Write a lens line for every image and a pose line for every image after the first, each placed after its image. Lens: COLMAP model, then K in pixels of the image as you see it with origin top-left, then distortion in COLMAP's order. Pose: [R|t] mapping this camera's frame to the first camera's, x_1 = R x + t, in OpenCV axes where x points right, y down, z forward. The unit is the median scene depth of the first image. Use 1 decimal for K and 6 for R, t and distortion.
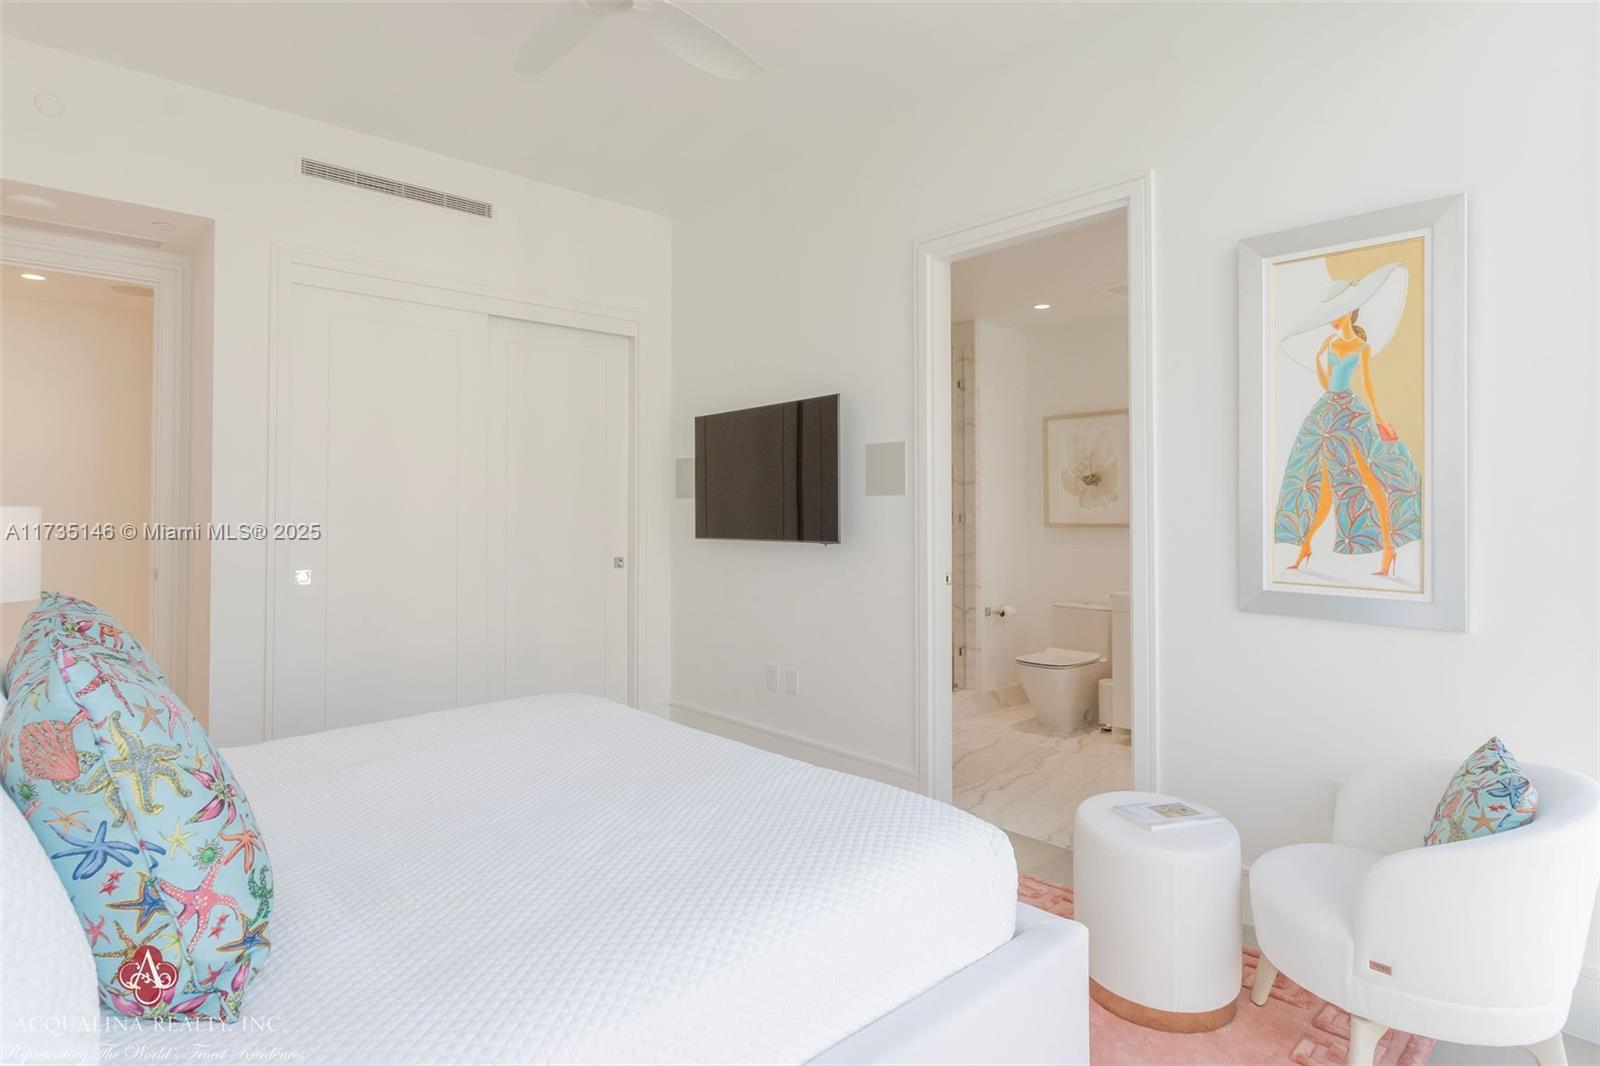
lens RADIAL K [[888.1, 0, 775.6], [0, 888.1, 503.0], [0, 0, 1]] dist [-0.003965, -0.000016]
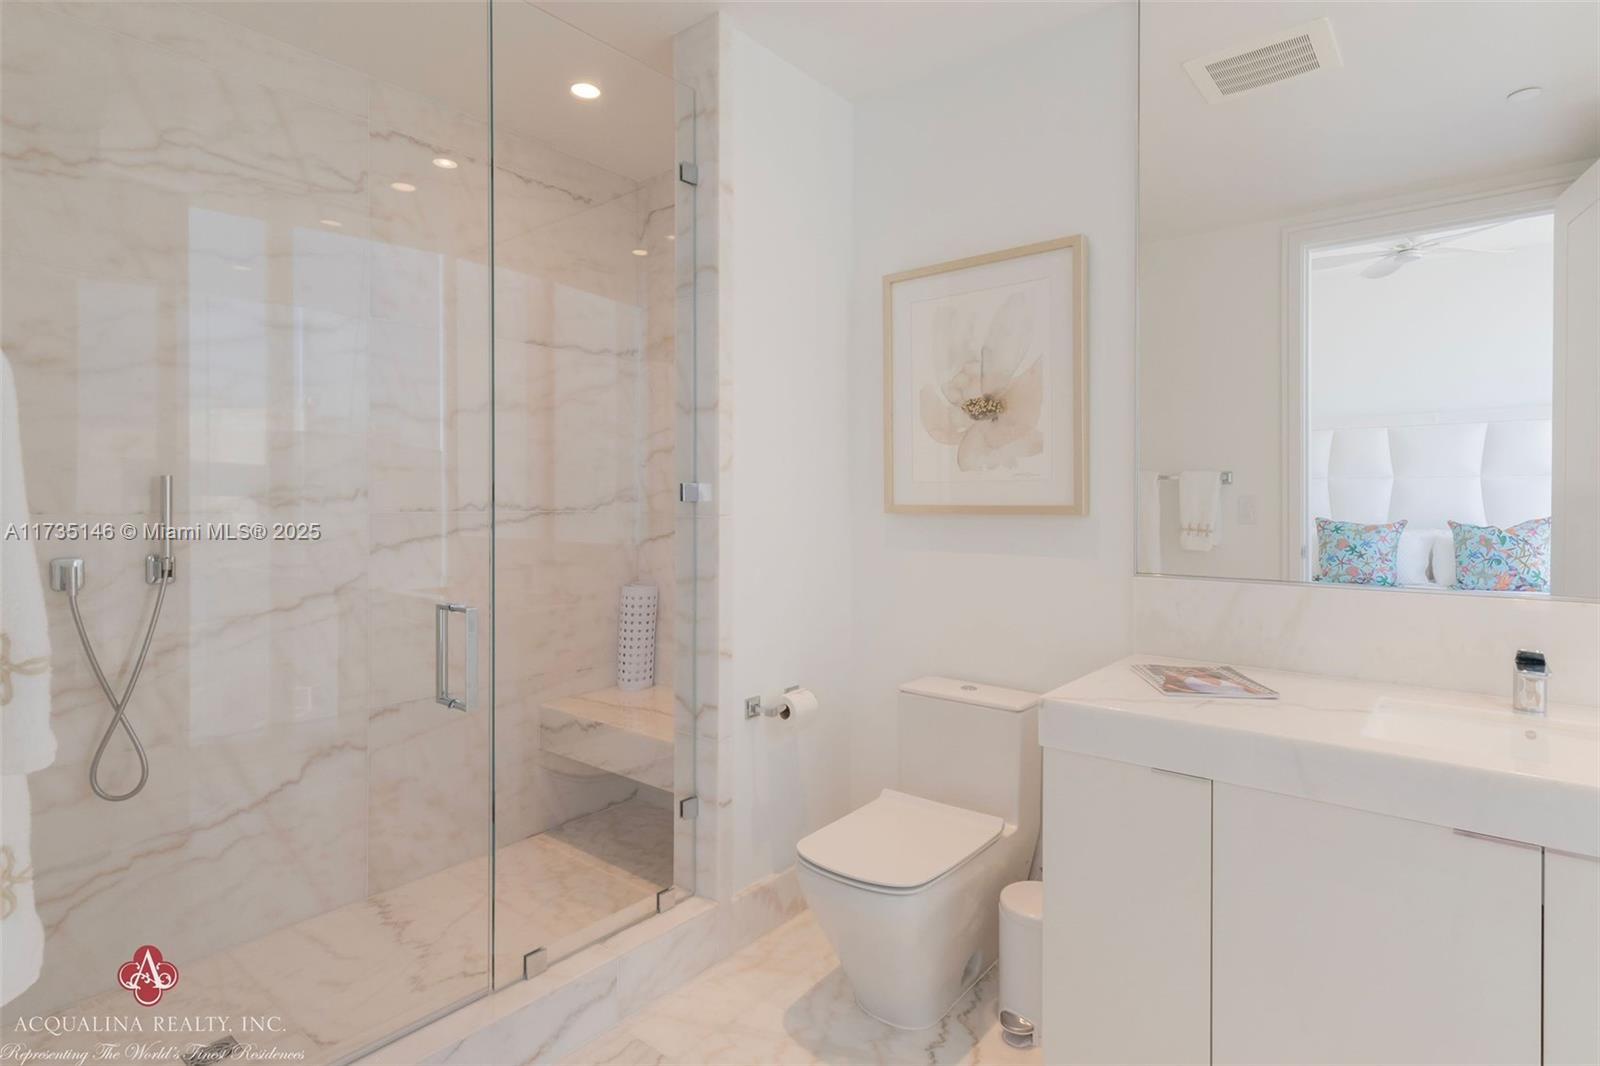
lens RADIAL K [[787.8, 0, 803.1], [0, 787.8, 510.8], [0, 0, 1]] dist [0.001634, 0.000176]
pose [[0.989957, 0.001569, 0.141361, 0.210981], [-0.004407, 0.999795, 0.019763, 0.018385], [-0.141301, -0.020187, 0.989761, 0.622830]]
